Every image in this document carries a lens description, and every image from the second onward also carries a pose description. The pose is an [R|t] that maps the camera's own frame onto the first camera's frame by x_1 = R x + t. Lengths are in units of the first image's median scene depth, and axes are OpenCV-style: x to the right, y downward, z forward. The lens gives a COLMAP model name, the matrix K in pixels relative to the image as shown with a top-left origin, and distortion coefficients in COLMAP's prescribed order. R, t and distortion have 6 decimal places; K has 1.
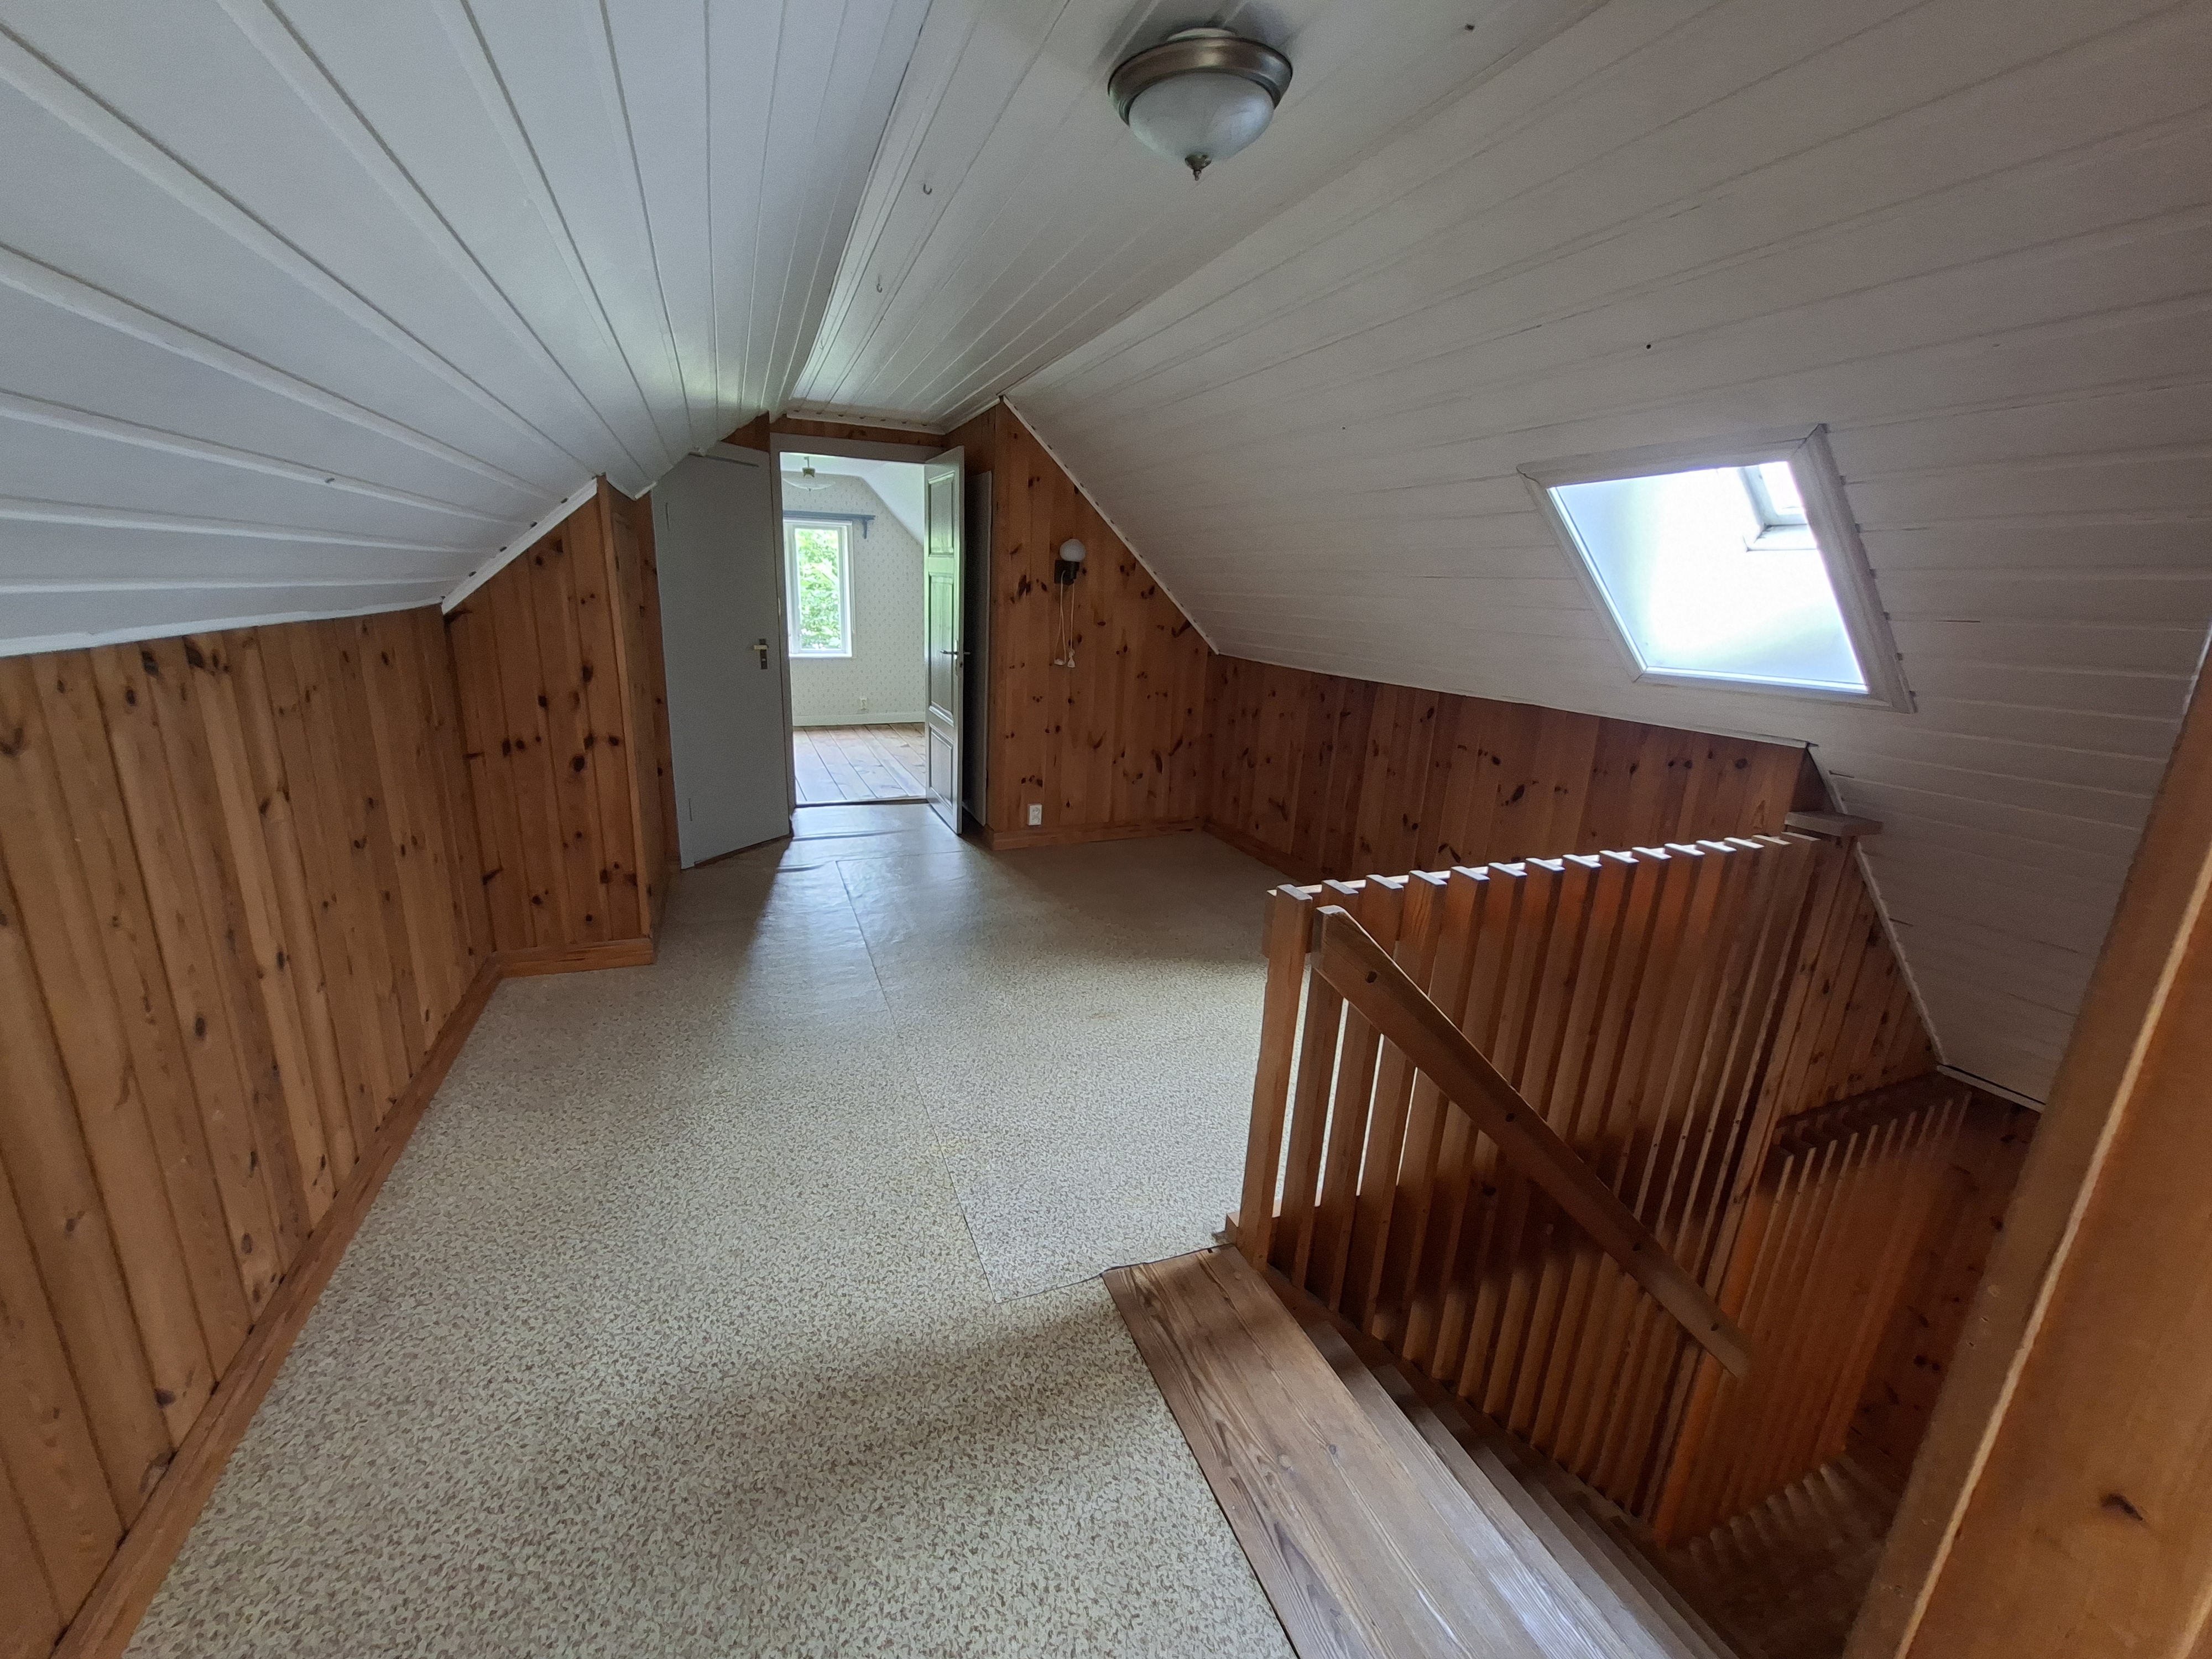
lens RADIAL K [[886.9, 0, 1099.5], [0, 886.9, 833.1], [0, 0, 1]] dist [0.002660, -0.000334]
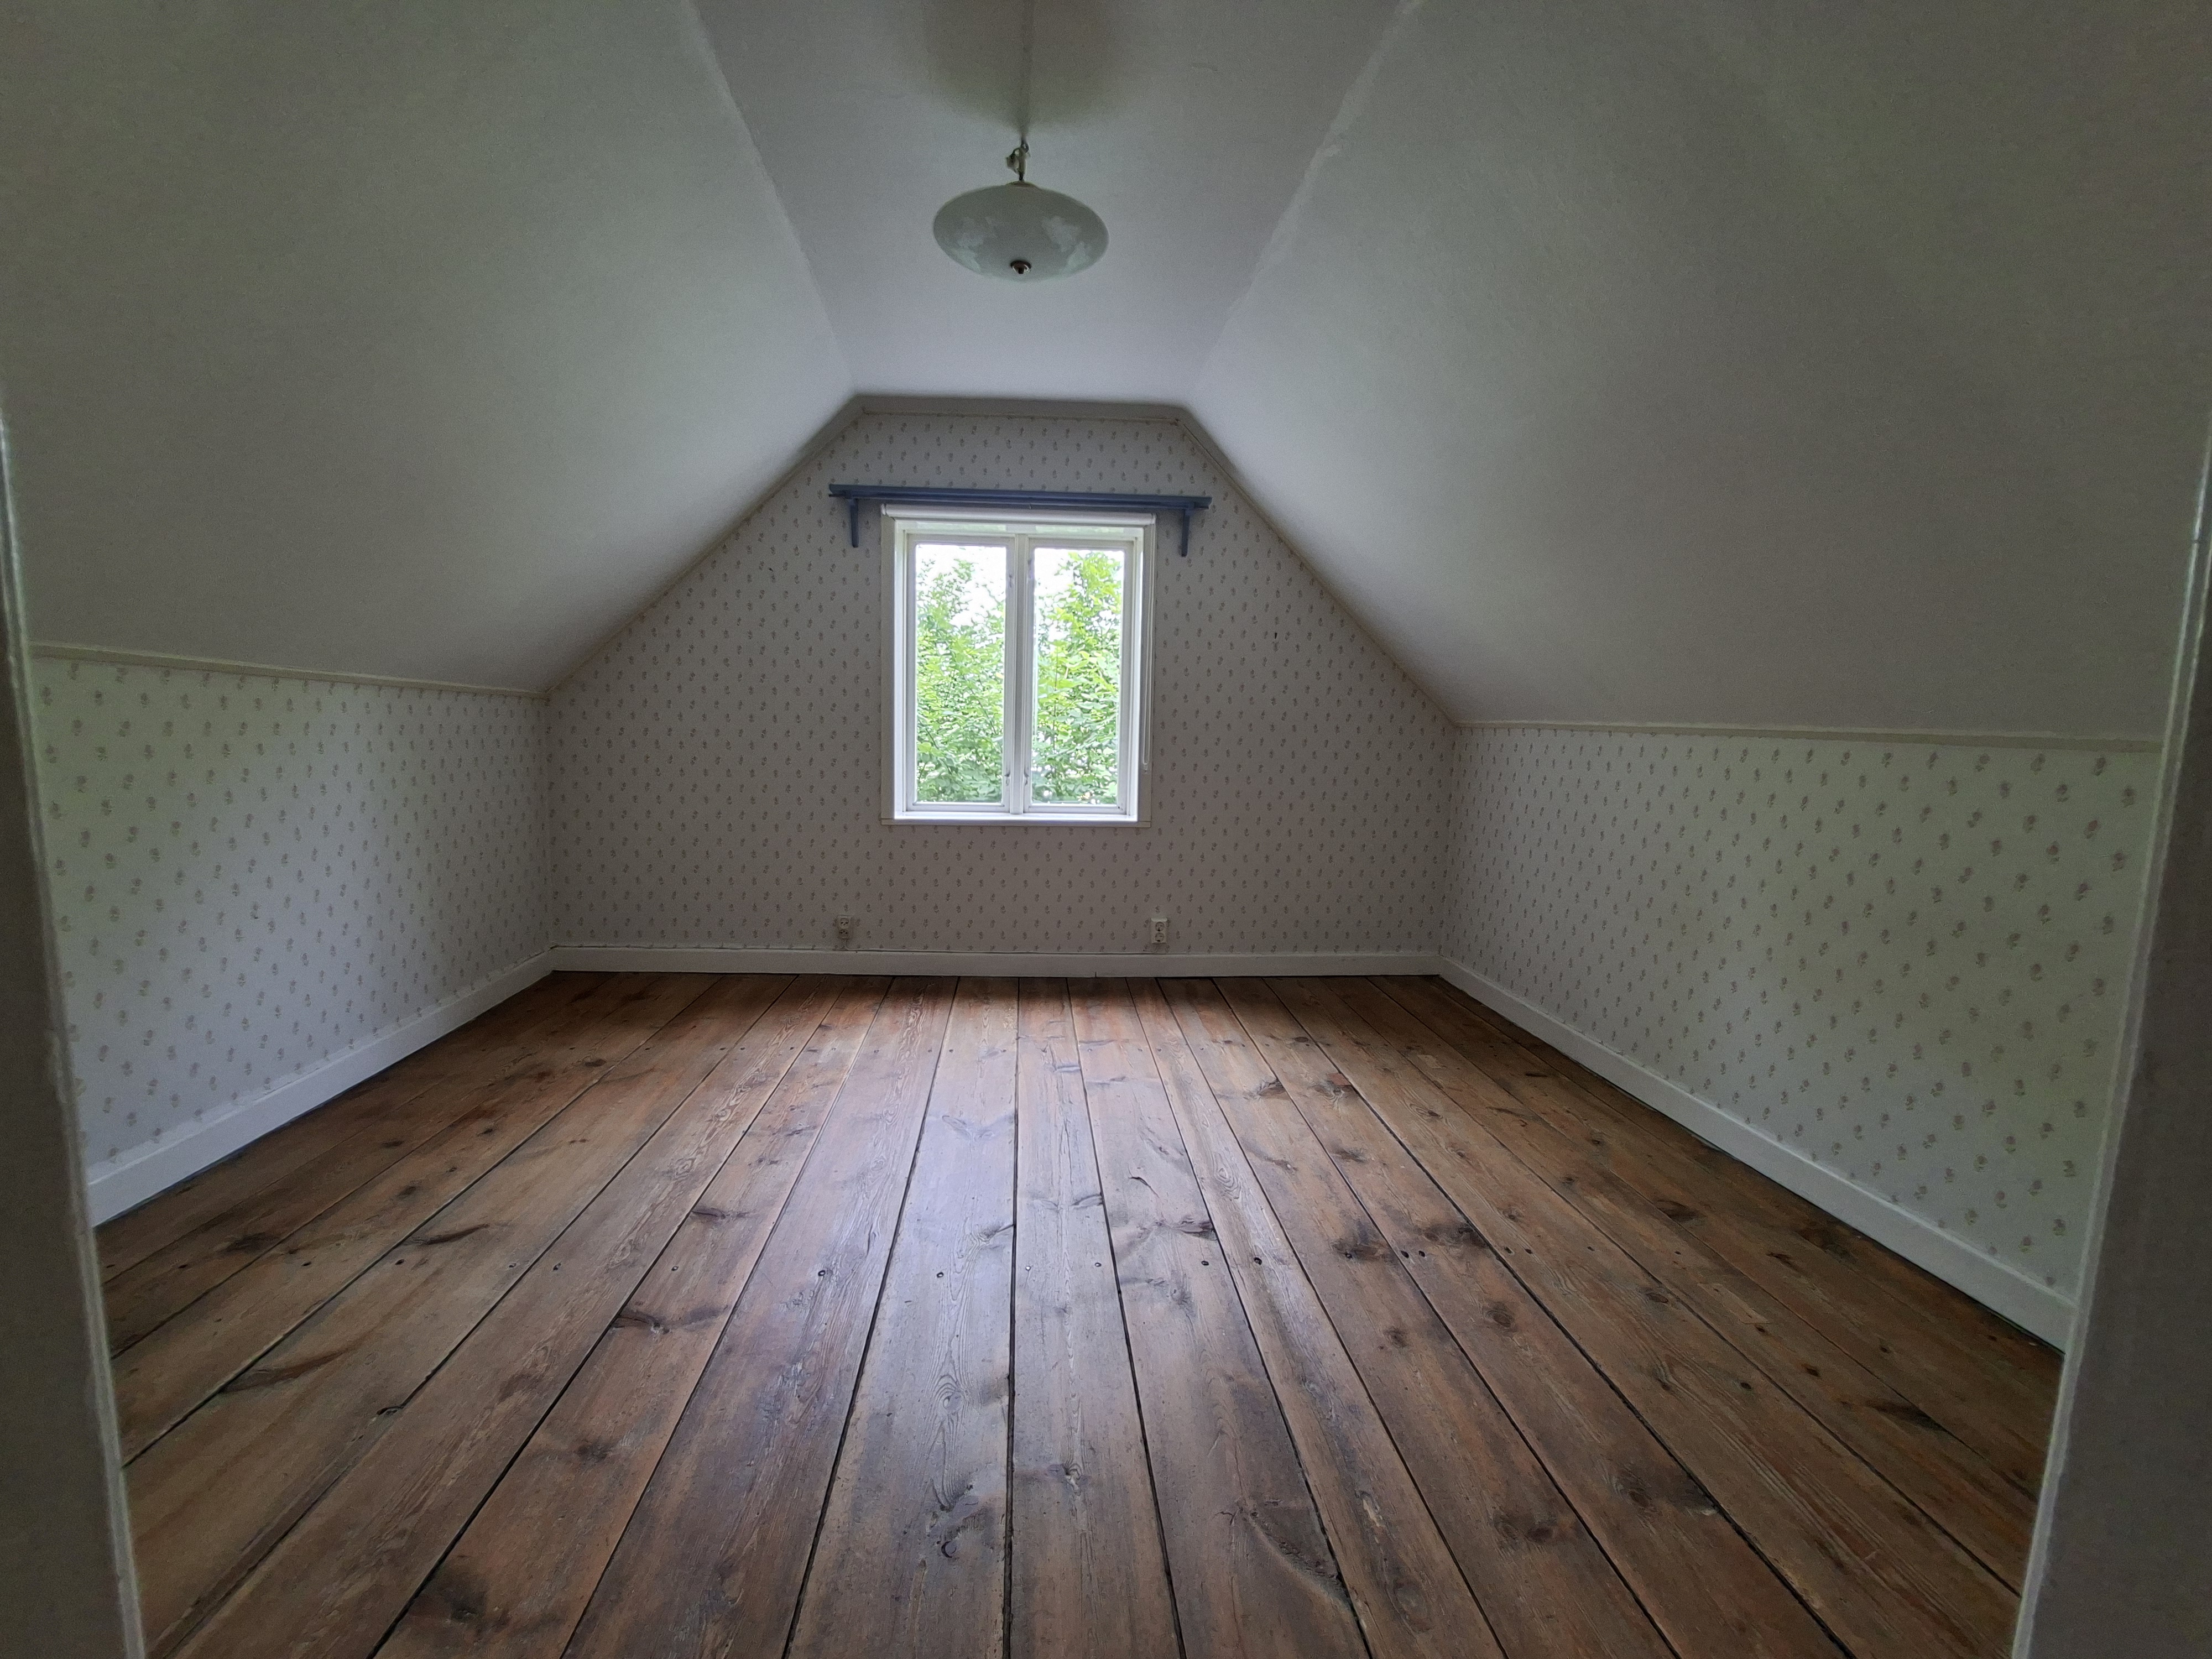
lens RADIAL K [[886.9, 0, 1102.2], [0, 886.9, 832.3], [0, 0, 1]] dist [0.002660, -0.000334]
pose [[0.950929, 0.014944, -0.309047, -0.166401], [-0.065673, 0.985823, -0.154404, -0.130178], [0.302358, 0.167123, 0.938429, 0.605958]]
